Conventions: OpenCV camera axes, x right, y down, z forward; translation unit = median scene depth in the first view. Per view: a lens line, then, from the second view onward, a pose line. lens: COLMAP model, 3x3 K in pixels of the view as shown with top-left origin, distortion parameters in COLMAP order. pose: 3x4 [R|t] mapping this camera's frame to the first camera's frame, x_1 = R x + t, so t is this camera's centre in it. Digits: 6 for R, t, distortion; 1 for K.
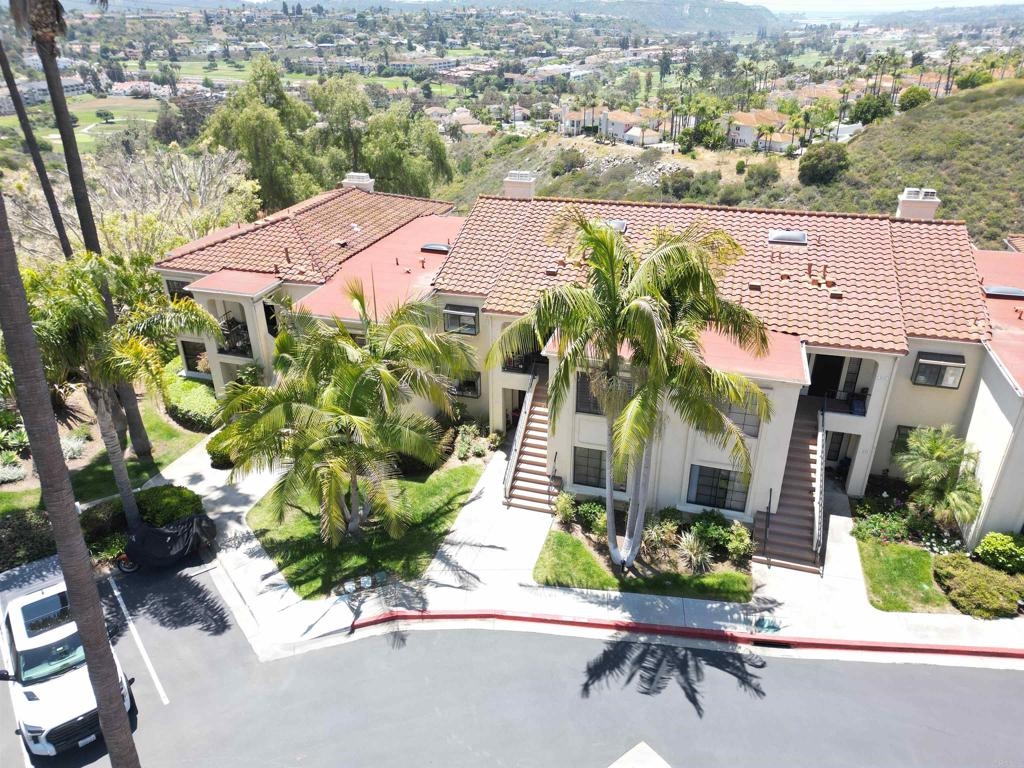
lens RADIAL K [[708.5, 0, 510.8], [0, 708.5, 380.1], [0, 0, 1]] dist [0.016298, 0.008978]
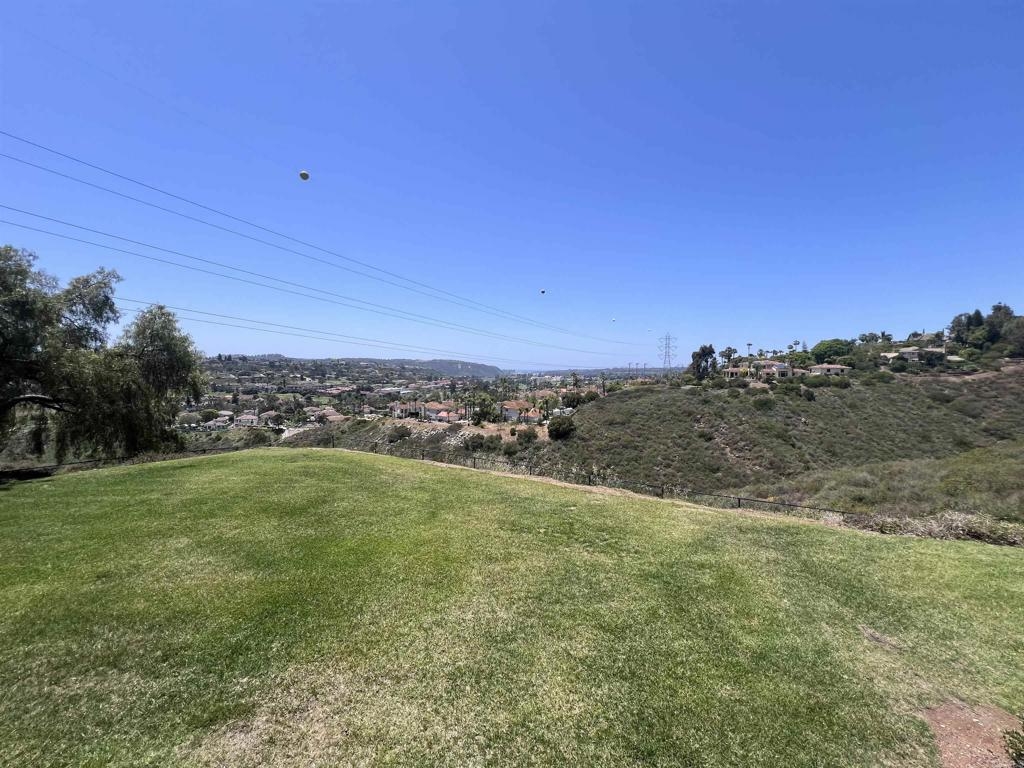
lens RADIAL K [[412.2, 0, 512.0], [0, 412.2, 384.5], [0, 0, 1]] dist [-0.003844, 0.000670]
pose [[0.942359, 0.008337, 0.334501, 0.014004], [0.132239, 0.909027, -0.395201, -0.030583], [-0.307365, 0.416655, 0.855527, 0.156745]]
